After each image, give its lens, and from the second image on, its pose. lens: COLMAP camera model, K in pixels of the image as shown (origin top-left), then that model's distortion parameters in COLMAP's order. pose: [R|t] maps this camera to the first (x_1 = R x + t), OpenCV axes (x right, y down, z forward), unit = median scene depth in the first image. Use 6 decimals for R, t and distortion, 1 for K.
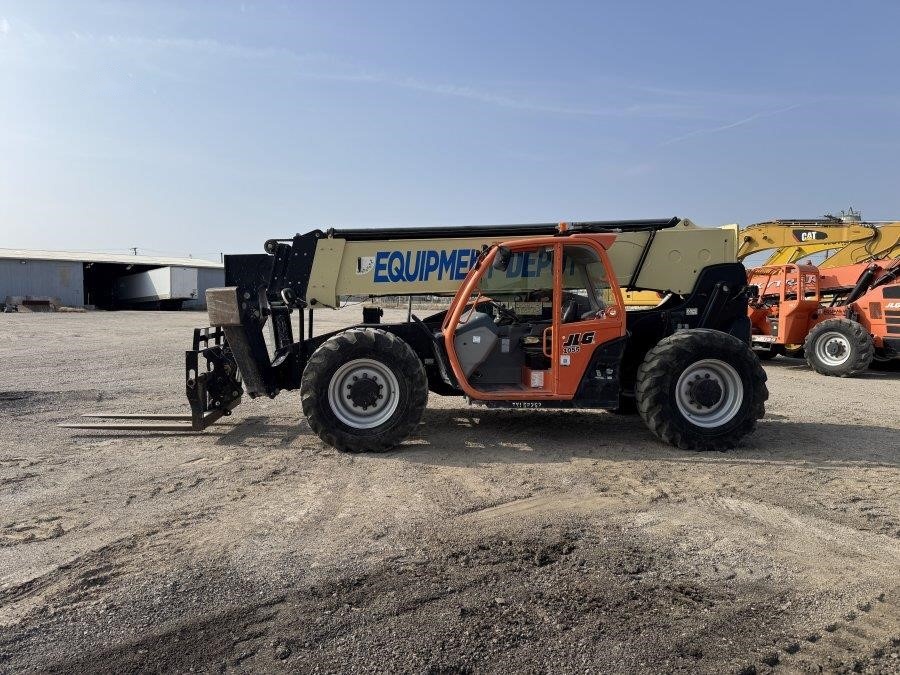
lens RADIAL K [[633.3, 0, 442.8], [0, 633.3, 334.1], [0, 0, 1]] dist [0.022680, -0.015540]
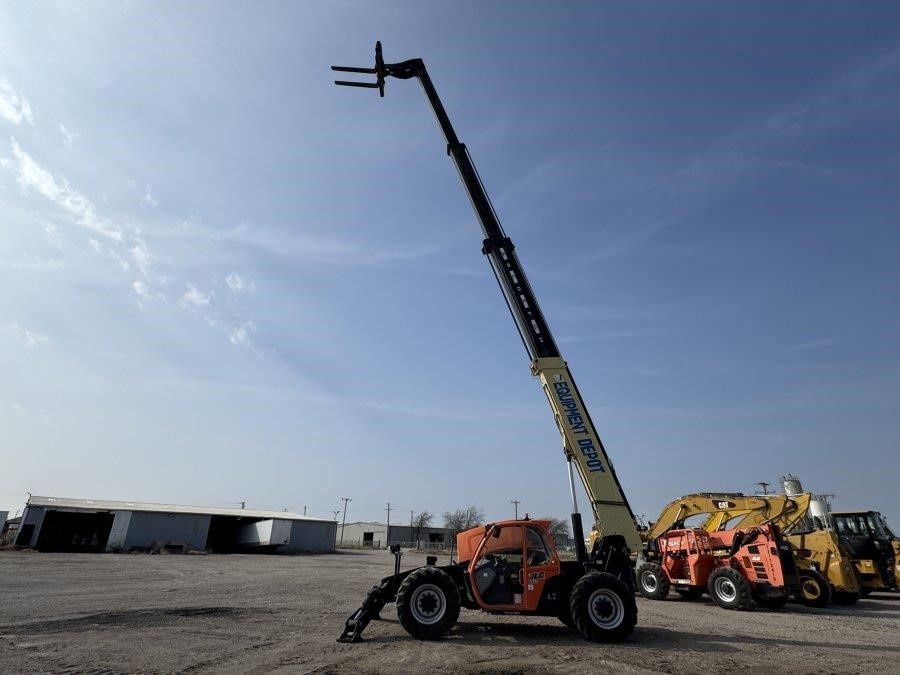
lens RADIAL K [[471.8, 0, 453.7], [0, 471.8, 338.8], [0, 0, 1]] dist [0.002680, -0.004059]
pose [[0.999184, -0.003939, -0.040191, 0.015679], [-0.014703, 0.891448, -0.452885, 0.017664], [0.037612, 0.453107, 0.890662, -0.583193]]
